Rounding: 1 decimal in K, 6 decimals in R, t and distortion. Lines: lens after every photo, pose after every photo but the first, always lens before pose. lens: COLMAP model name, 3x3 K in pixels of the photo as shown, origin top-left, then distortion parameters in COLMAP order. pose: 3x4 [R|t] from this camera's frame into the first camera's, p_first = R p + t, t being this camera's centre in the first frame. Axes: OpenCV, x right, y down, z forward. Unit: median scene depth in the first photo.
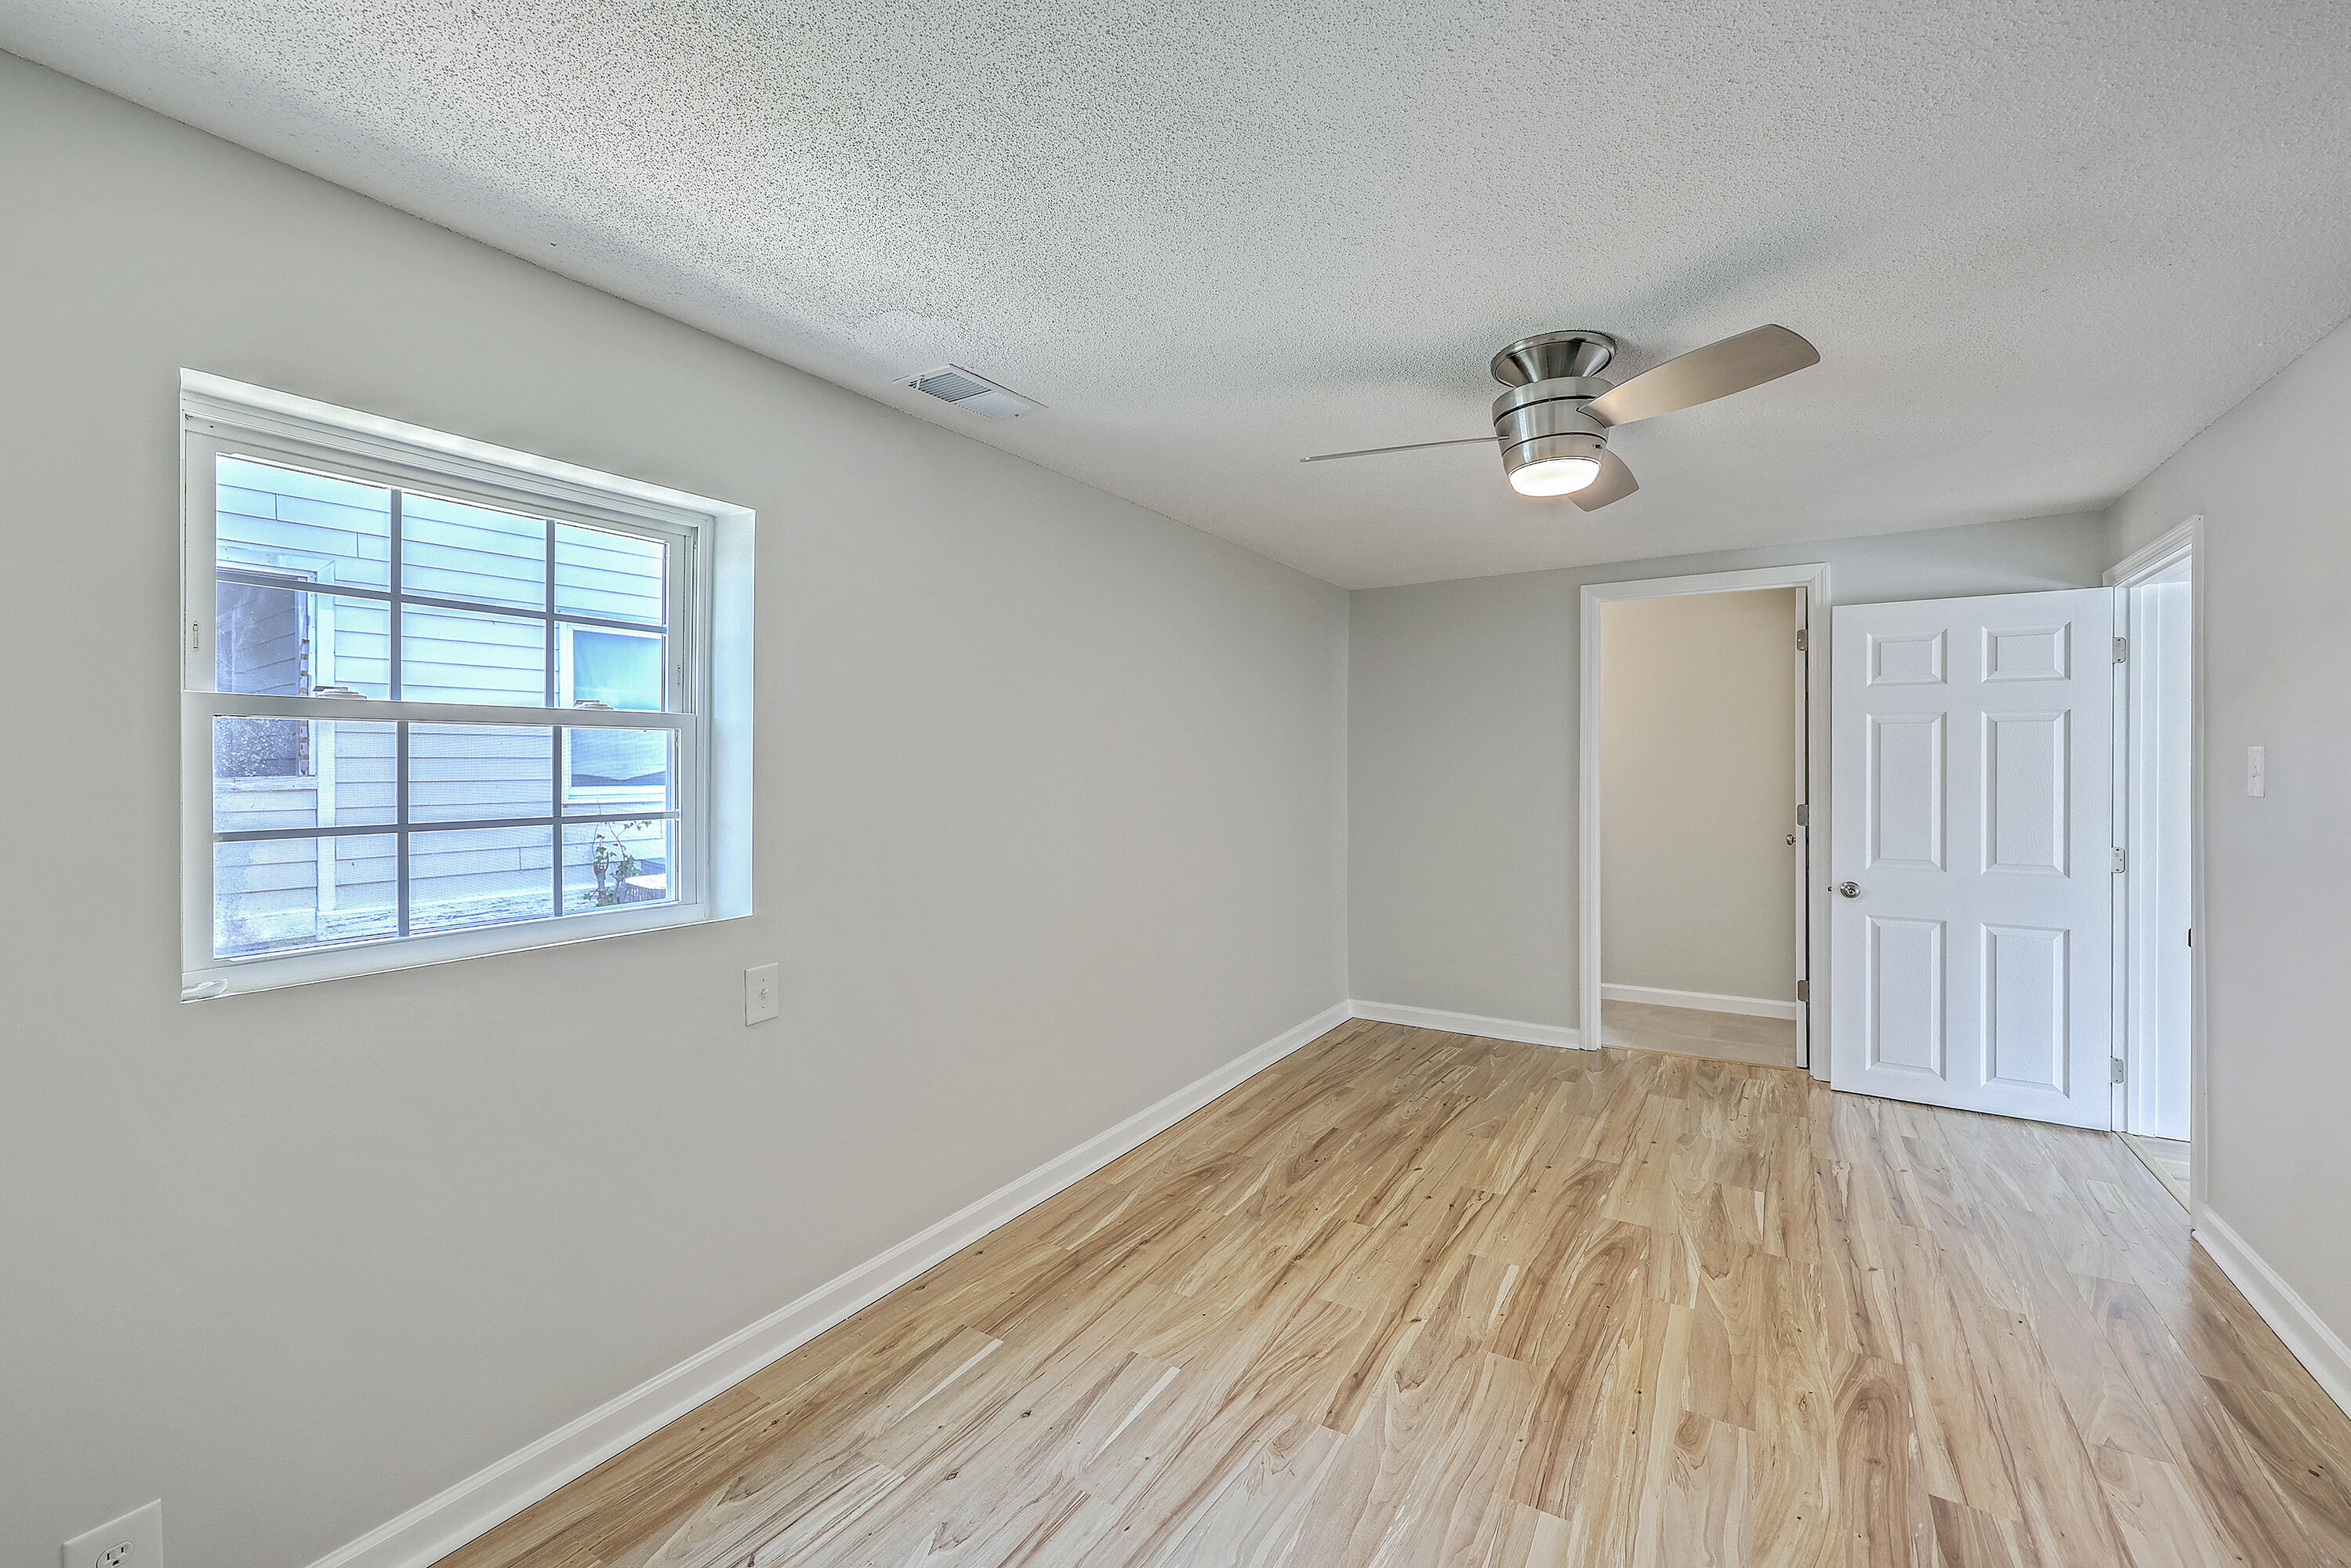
lens RADIAL K [[967.1, 0, 1190.4], [0, 967.1, 768.8], [0, 0, 1]] dist [0.001803, 0.000277]
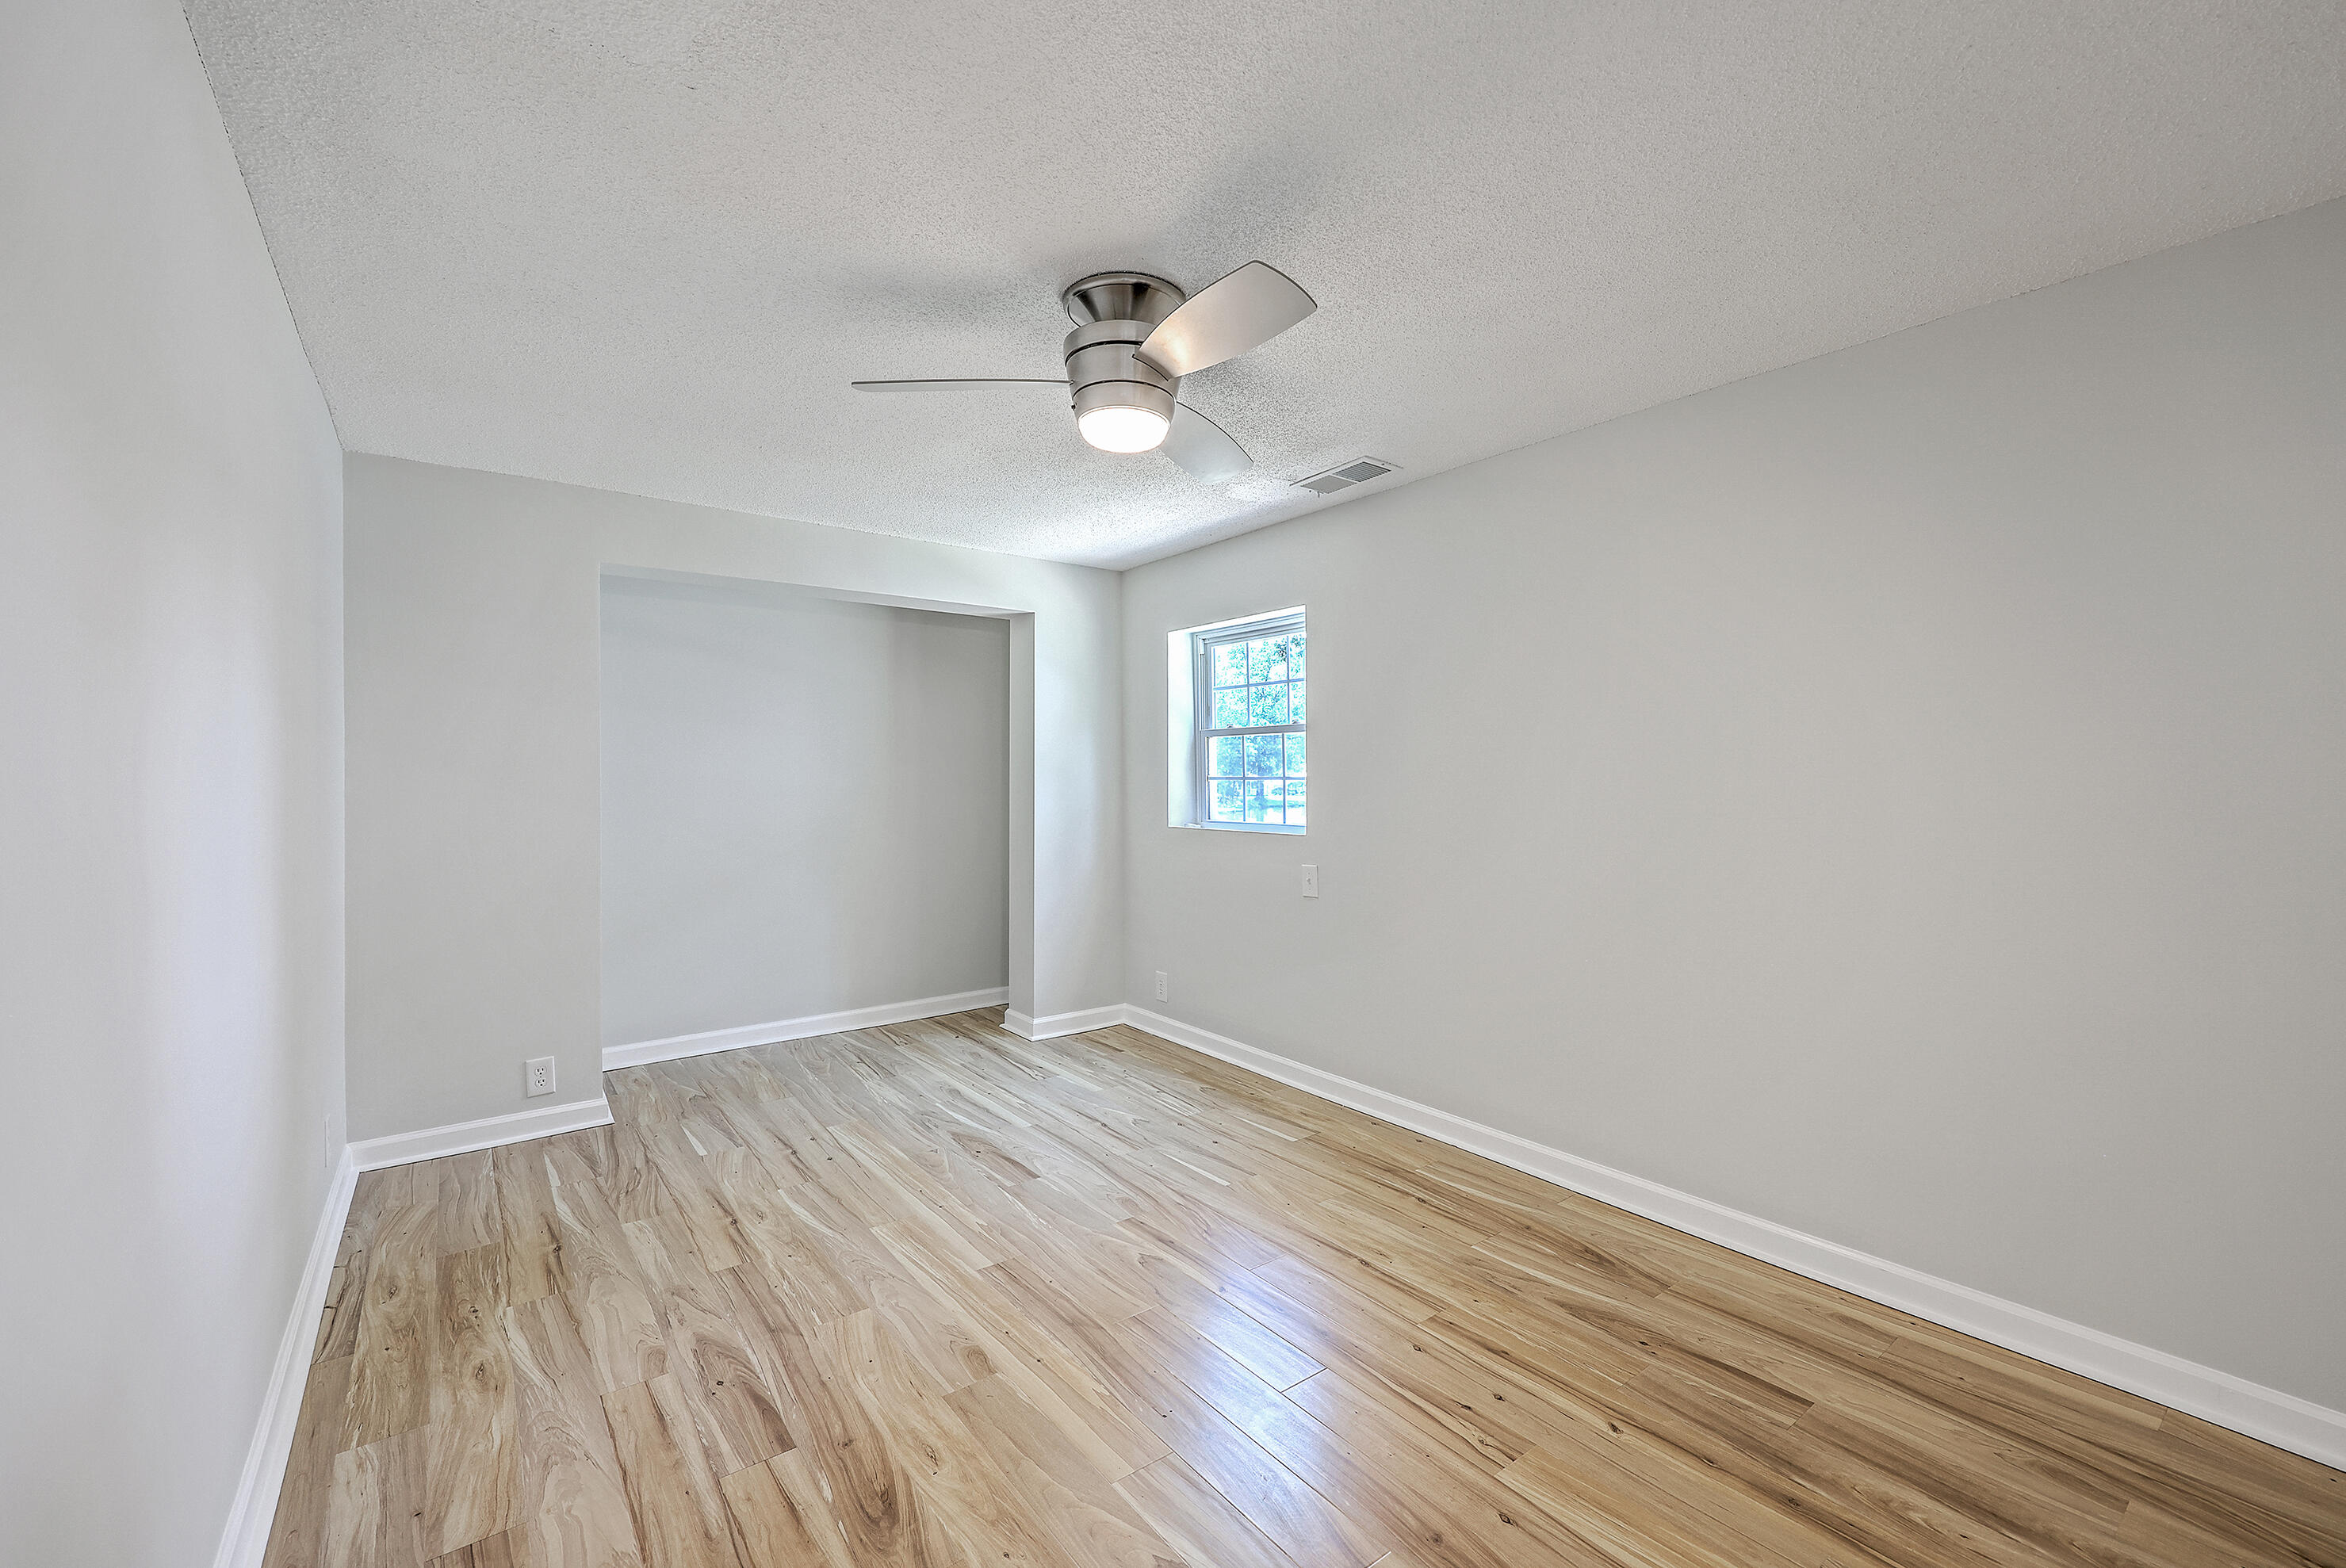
lens RADIAL K [[964.9, 0, 1175.2], [0, 964.9, 776.7], [0, 0, 1]] dist [0.001803, 0.000277]
pose [[-0.371057, 0.007526, -0.928579, 1.288148], [0.002574, 0.999972, 0.007076, 0.032209], [0.928606, 0.000236, -0.371066, 1.449531]]
